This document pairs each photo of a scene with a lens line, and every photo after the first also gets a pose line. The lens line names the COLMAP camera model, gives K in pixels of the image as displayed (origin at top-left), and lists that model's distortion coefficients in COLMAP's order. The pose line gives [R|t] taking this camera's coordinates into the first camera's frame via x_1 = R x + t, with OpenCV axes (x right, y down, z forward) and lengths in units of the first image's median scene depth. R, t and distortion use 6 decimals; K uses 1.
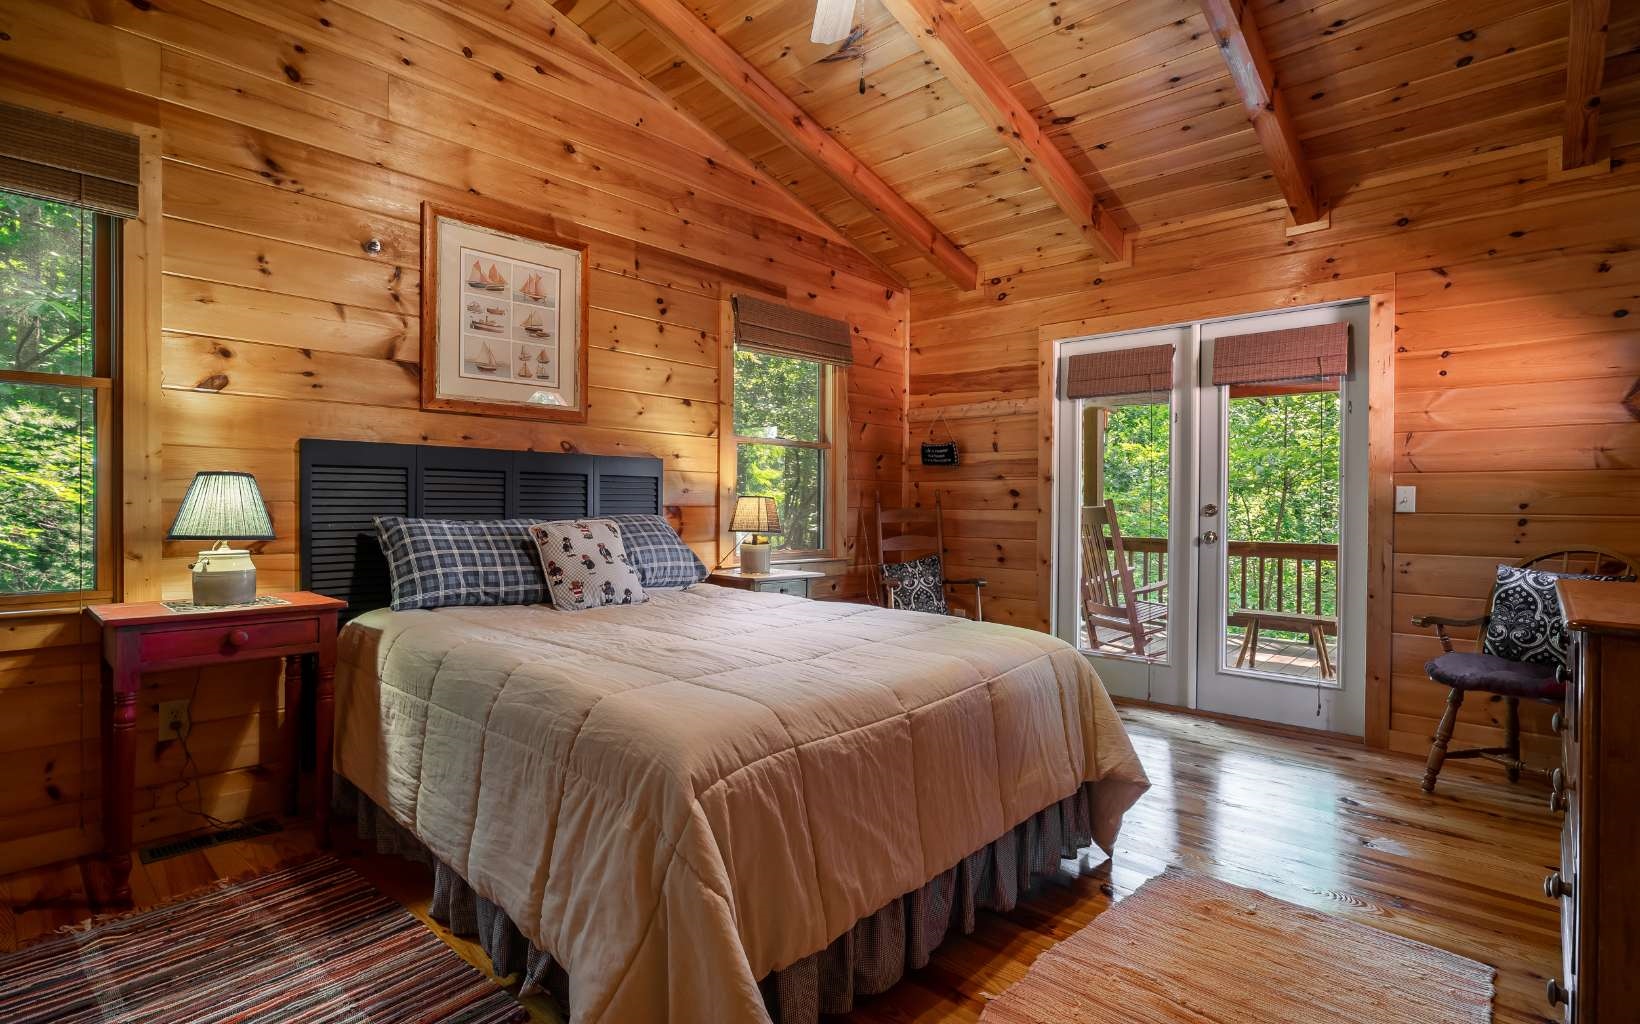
lens RADIAL K [[811.7, 0, 820.0], [0, 811.7, 512.0], [0, 0, 1]] dist [-0.038094, 0.020667]
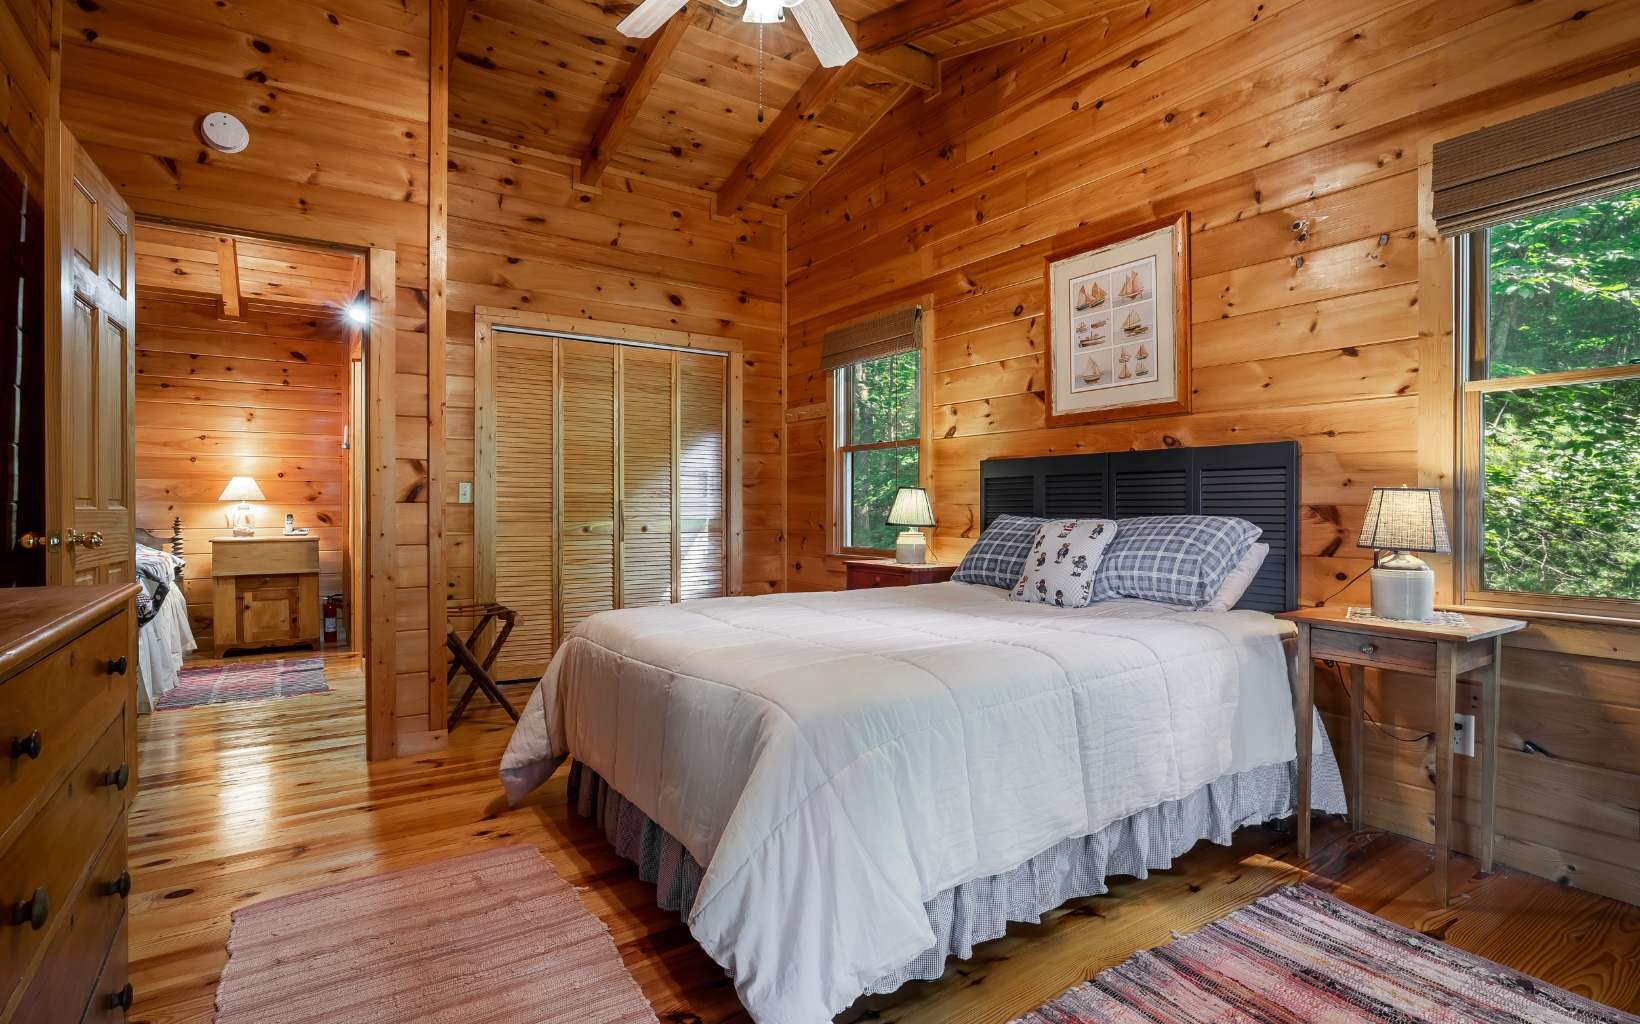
lens RADIAL K [[811.7, 0, 820.0], [0, 811.7, 512.0], [0, 0, 1]] dist [-0.038094, 0.020667]
pose [[-0.253769, 0.001150, -0.967264, 0.713313], [-0.011032, 0.999931, 0.004083, 0.000243], [0.967202, 0.011707, -0.253739, 0.895372]]
